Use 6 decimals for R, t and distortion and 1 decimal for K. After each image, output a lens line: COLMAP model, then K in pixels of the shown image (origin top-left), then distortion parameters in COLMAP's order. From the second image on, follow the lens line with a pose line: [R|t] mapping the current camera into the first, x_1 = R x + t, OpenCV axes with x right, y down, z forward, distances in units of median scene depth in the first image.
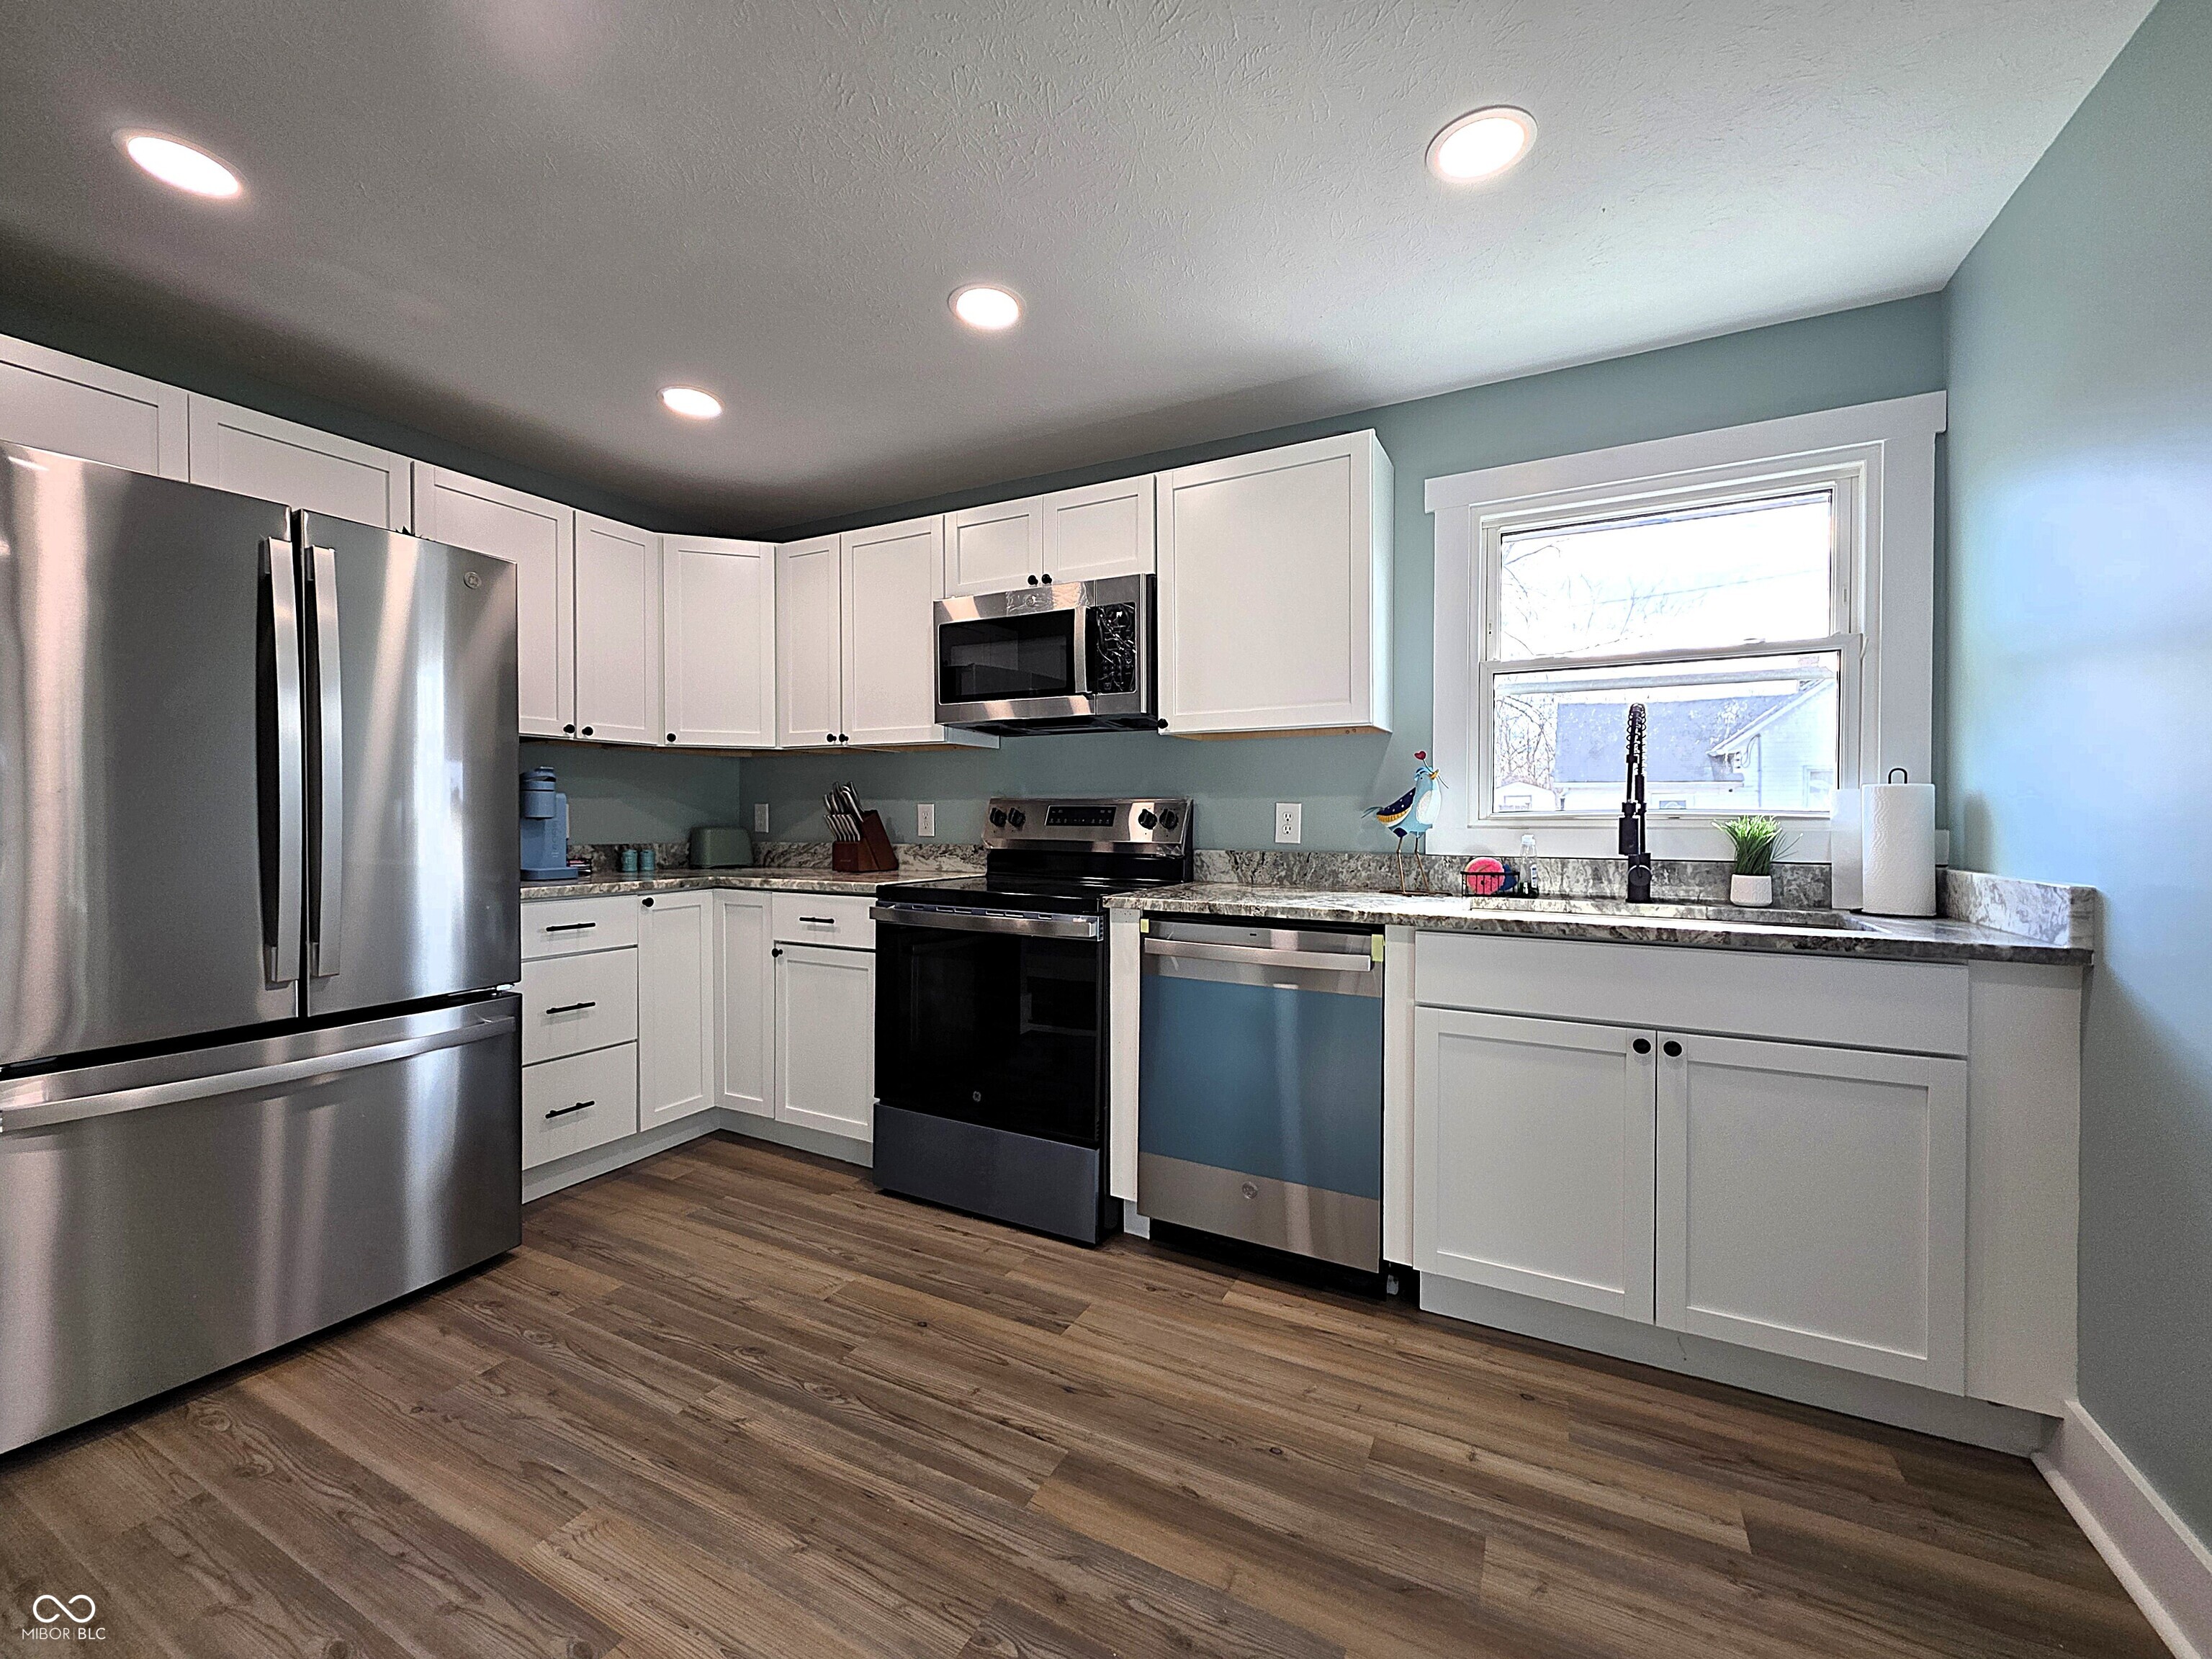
lens RADIAL K [[896.8, 0, 1105.9], [0, 896.8, 820.0], [0, 0, 1]] dist [0.004317, 0.000167]
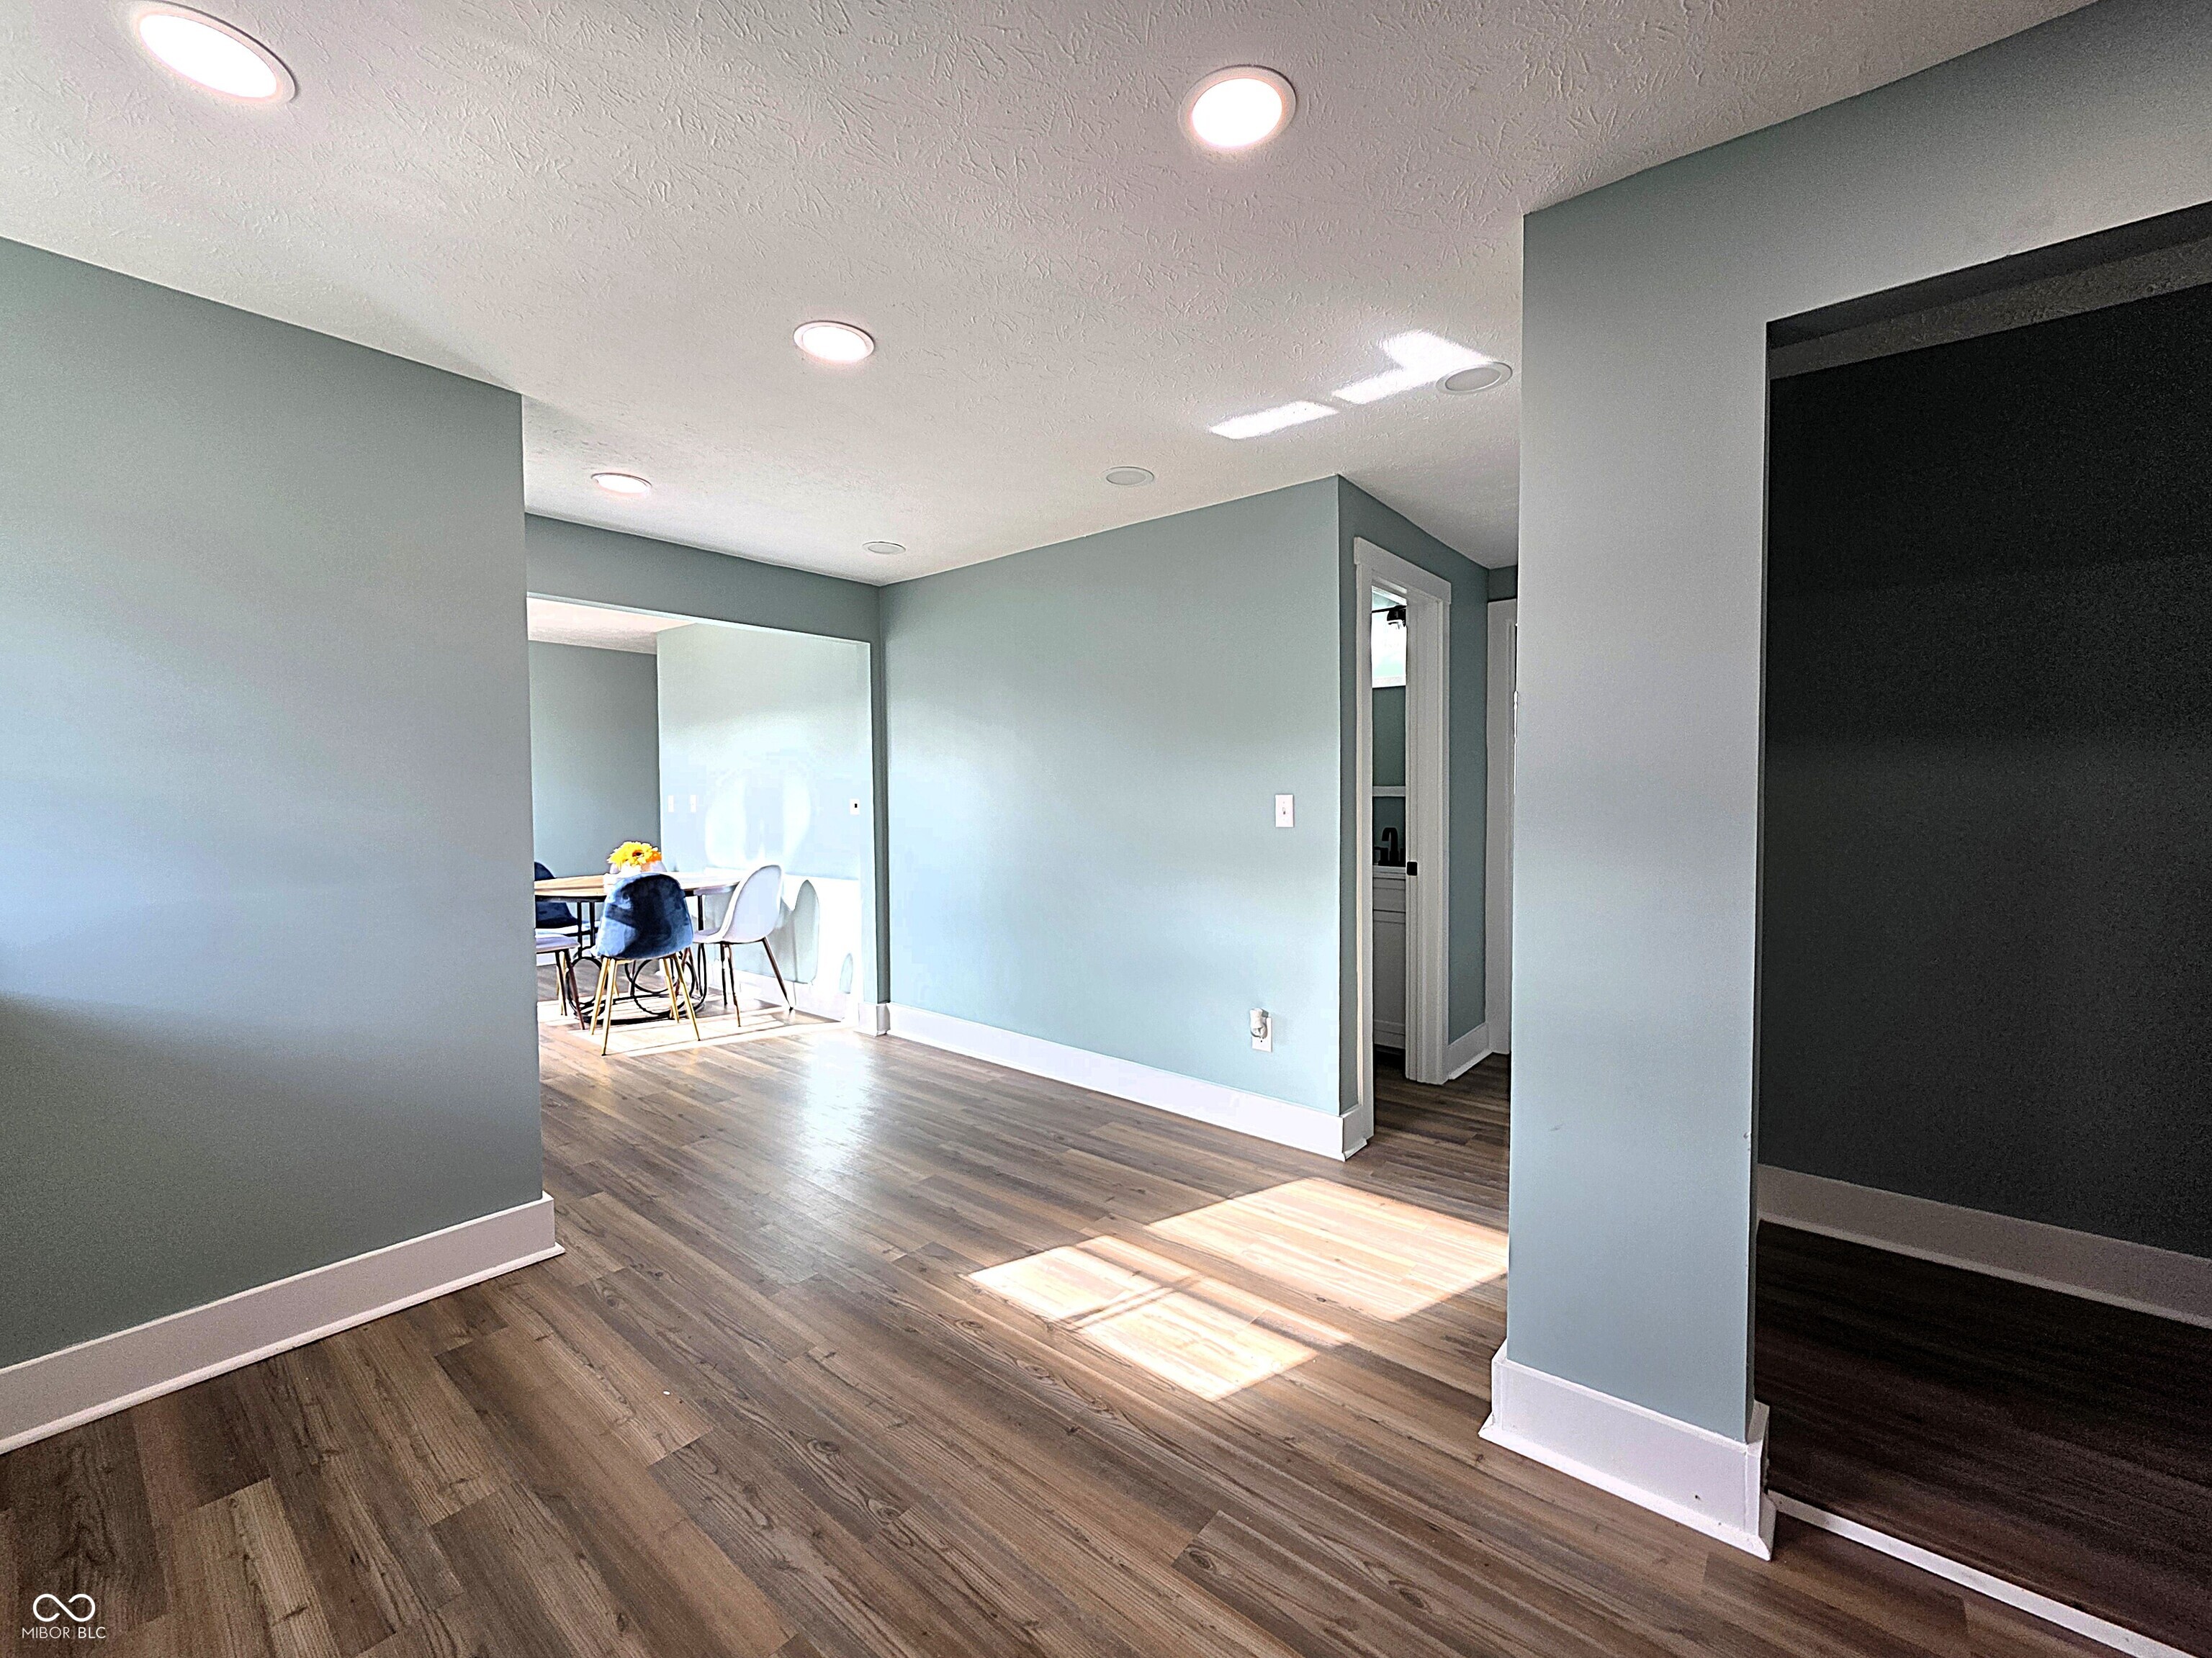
lens RADIAL K [[896.7, 0, 1106.4], [0, 896.7, 822.0], [0, 0, 1]] dist [0.004317, 0.000167]
pose [[-0.978225, -0.001427, 0.207544, -0.642240], [0.006932, 0.999194, 0.039543, -0.104252], [-0.207434, 0.040121, -0.977426, 1.968762]]
